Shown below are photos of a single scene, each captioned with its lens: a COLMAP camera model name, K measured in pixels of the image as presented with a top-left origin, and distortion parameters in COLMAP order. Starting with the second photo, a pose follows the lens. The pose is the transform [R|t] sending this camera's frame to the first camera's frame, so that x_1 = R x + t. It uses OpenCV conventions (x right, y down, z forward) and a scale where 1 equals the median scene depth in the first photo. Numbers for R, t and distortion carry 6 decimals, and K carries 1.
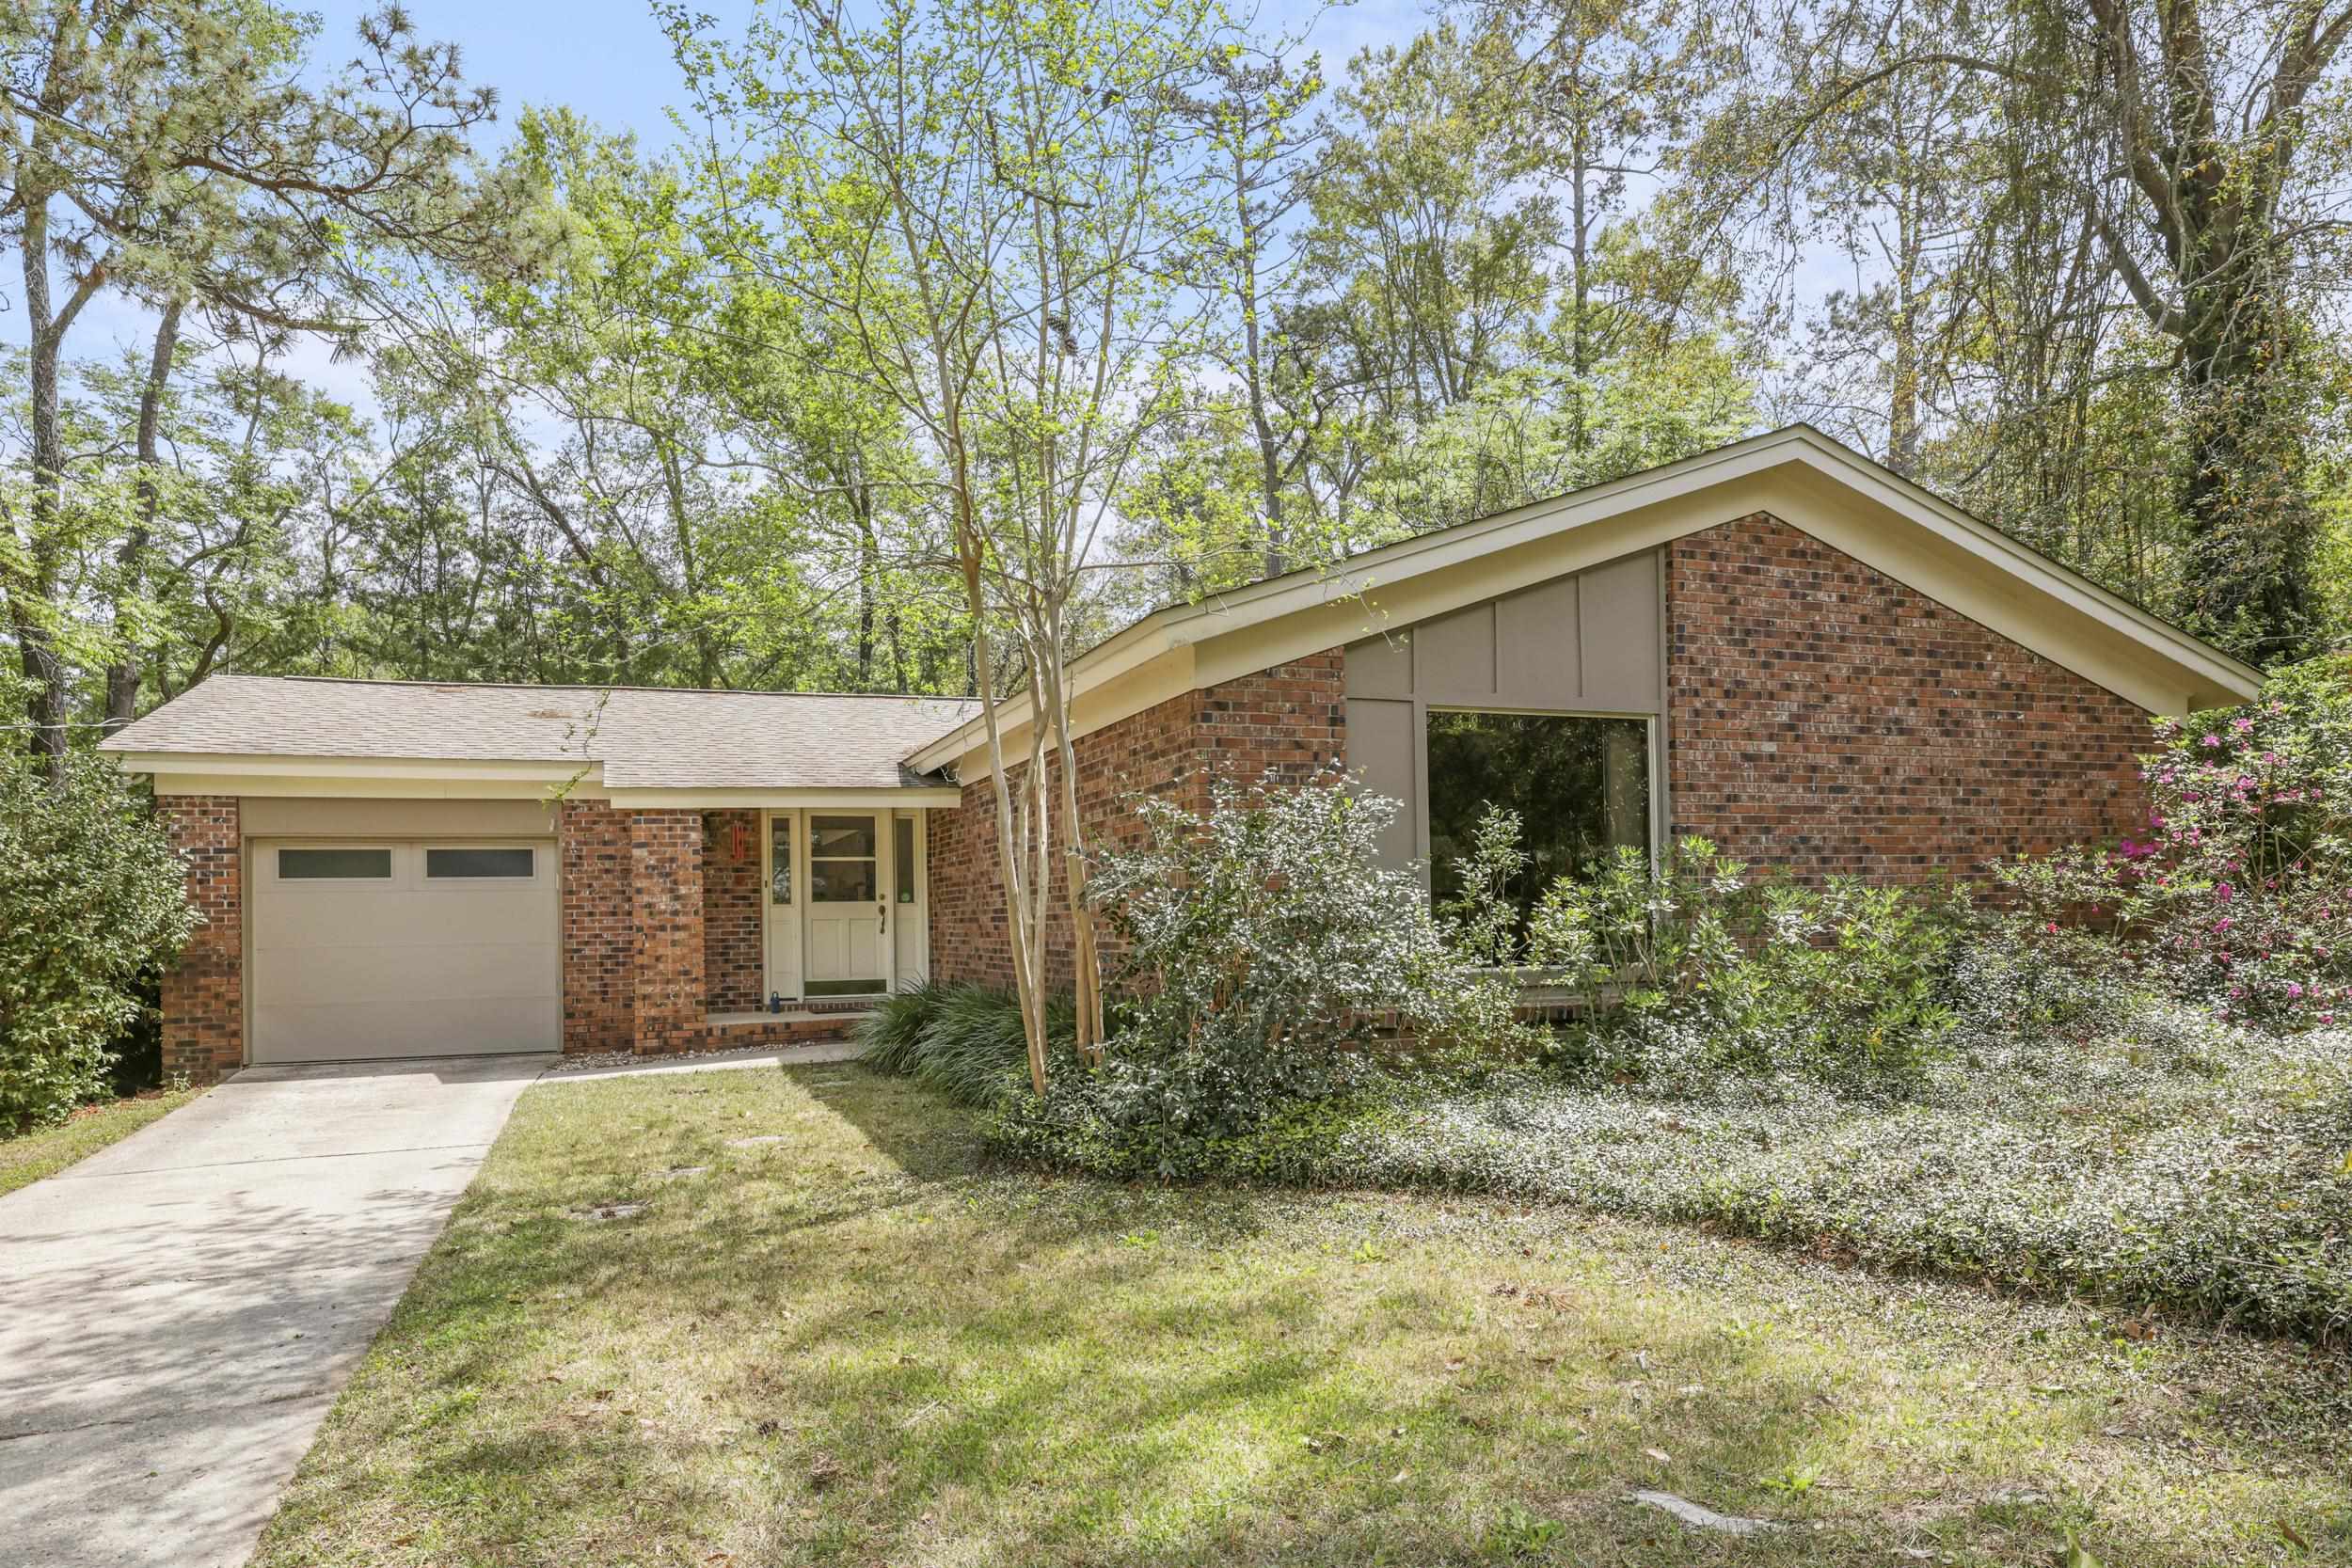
lens RADIAL K [[1156.7, 0, 1171.0], [0, 1156.7, 737.4], [0, 0, 1]] dist [-0.039298, 0.025808]
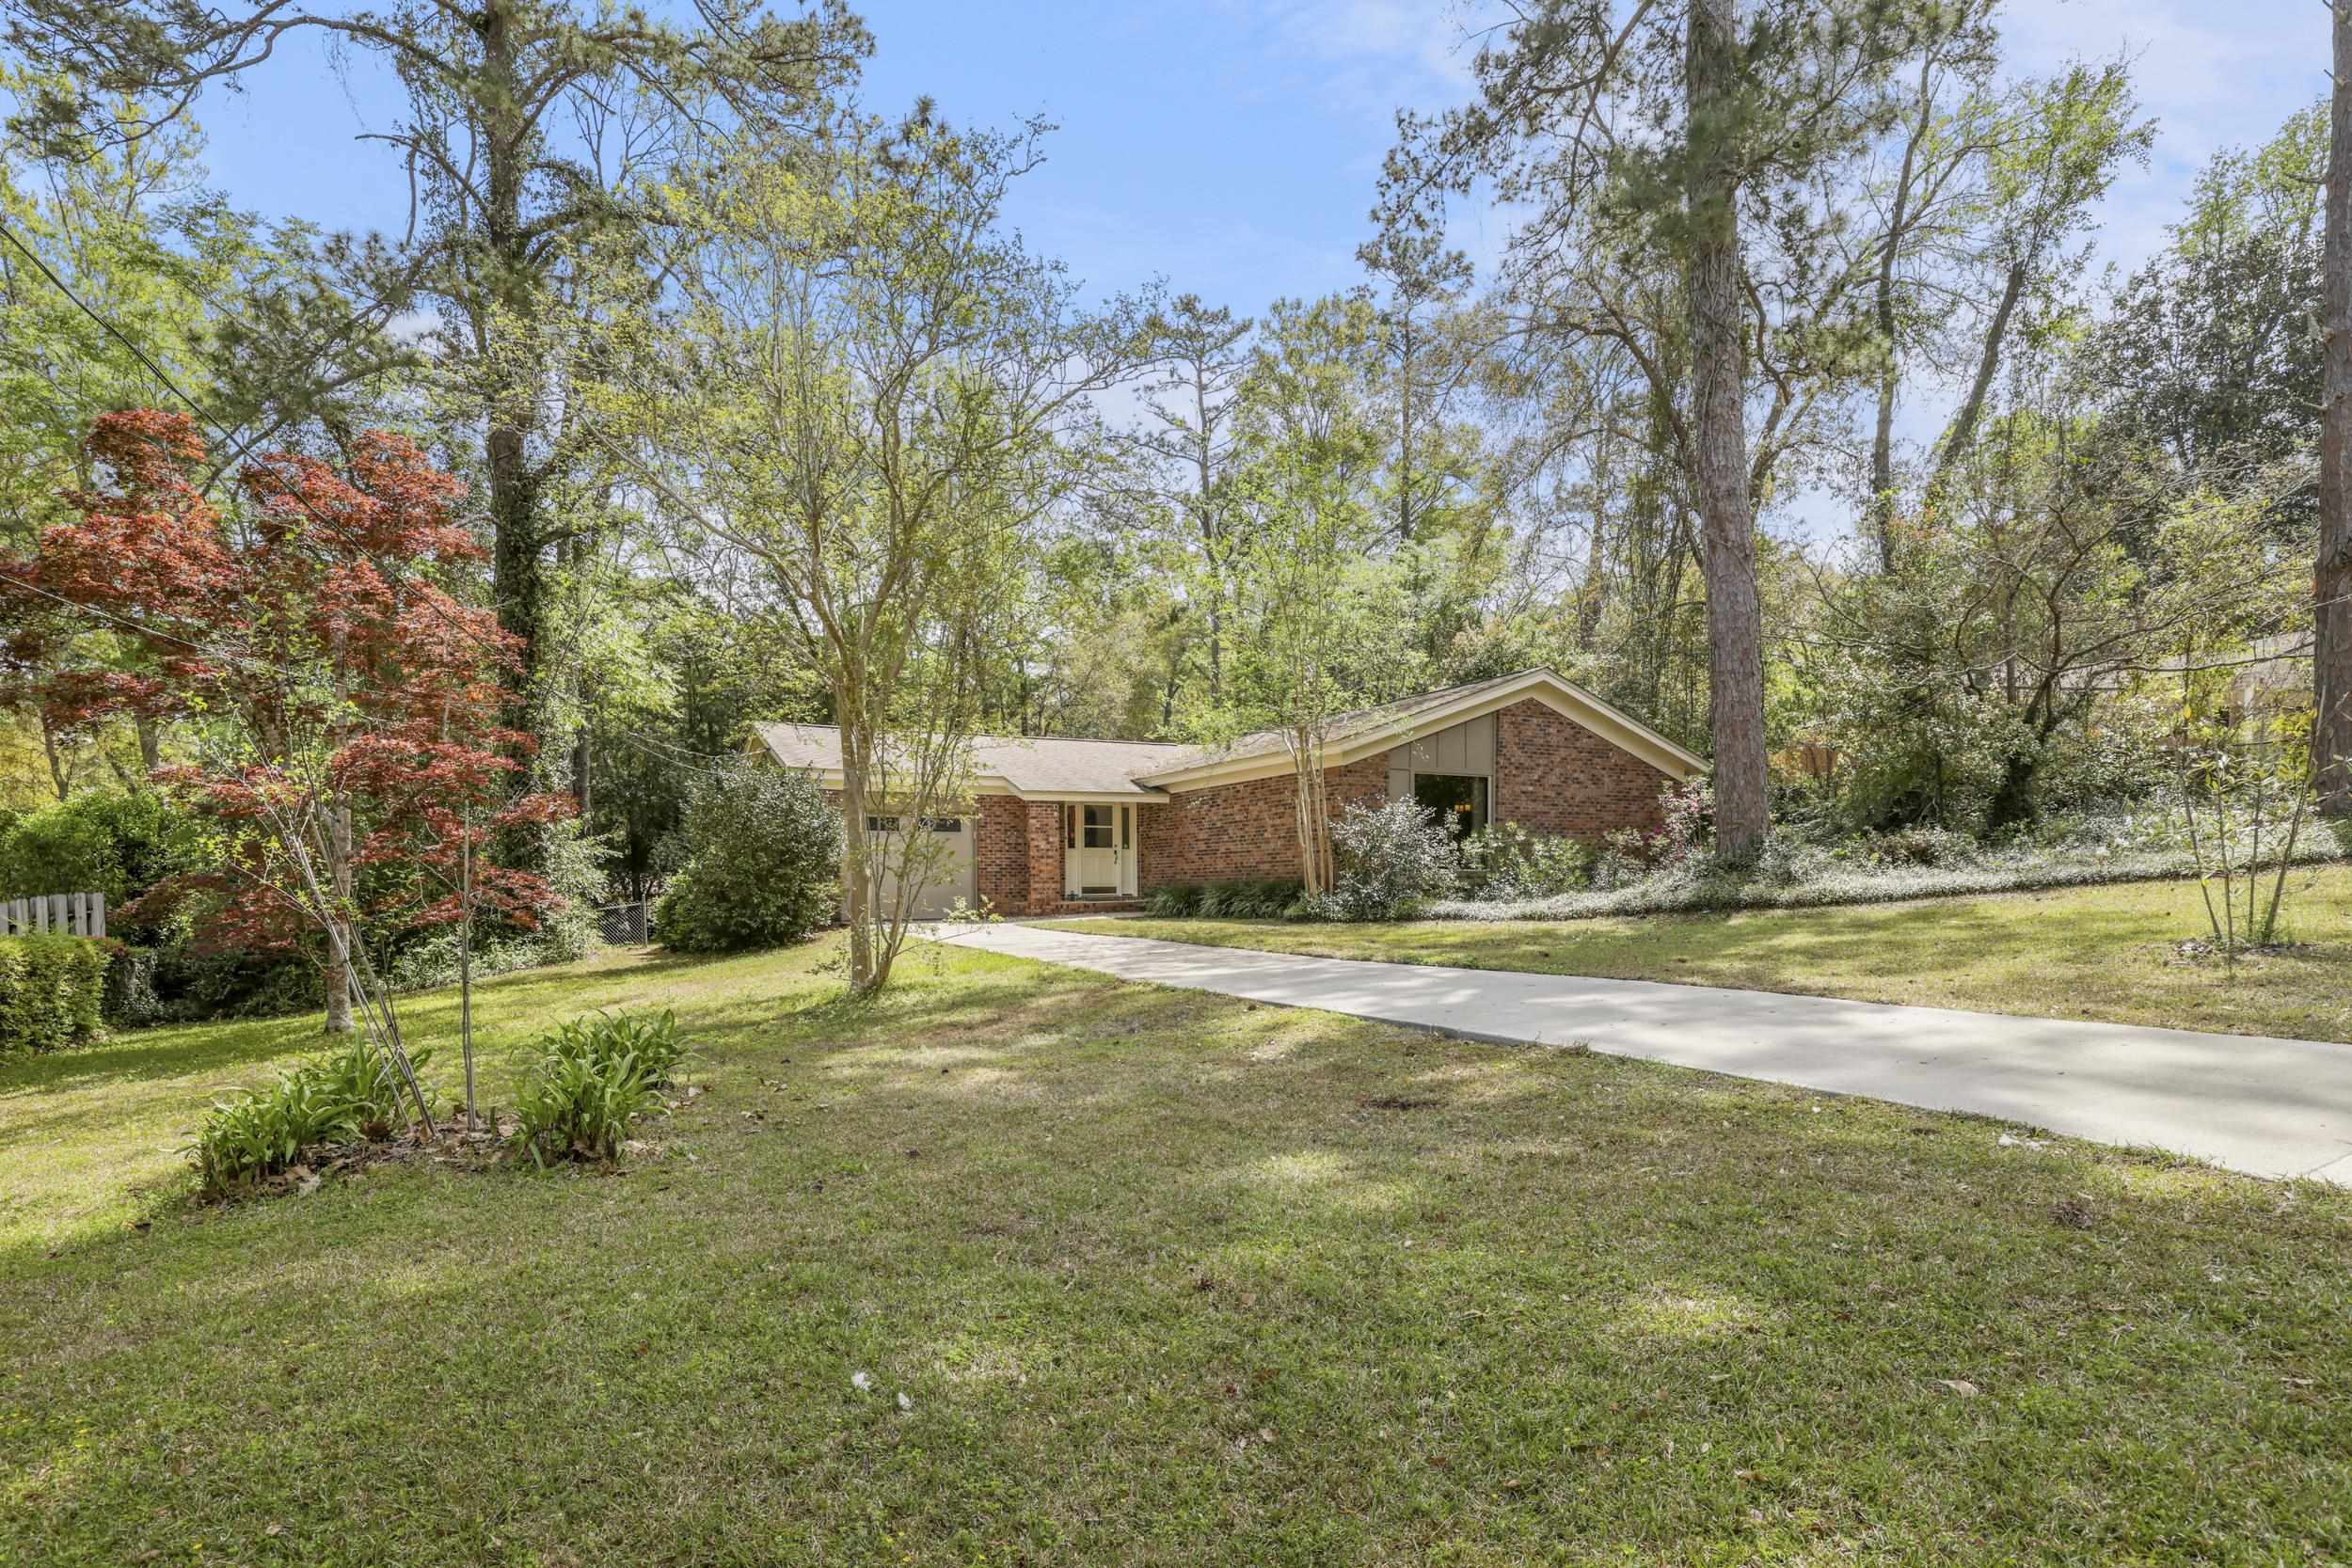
lens RADIAL K [[1036.5, 0, 1182.6], [0, 1036.5, 744.3], [0, 0, 1]] dist [-0.000909, -0.000089]
pose [[0.981030, 0.032473, 0.191115, -0.537258], [-0.034563, 0.999374, 0.007611, -0.063046], [-0.190748, -0.014072, 0.981538, -0.882221]]
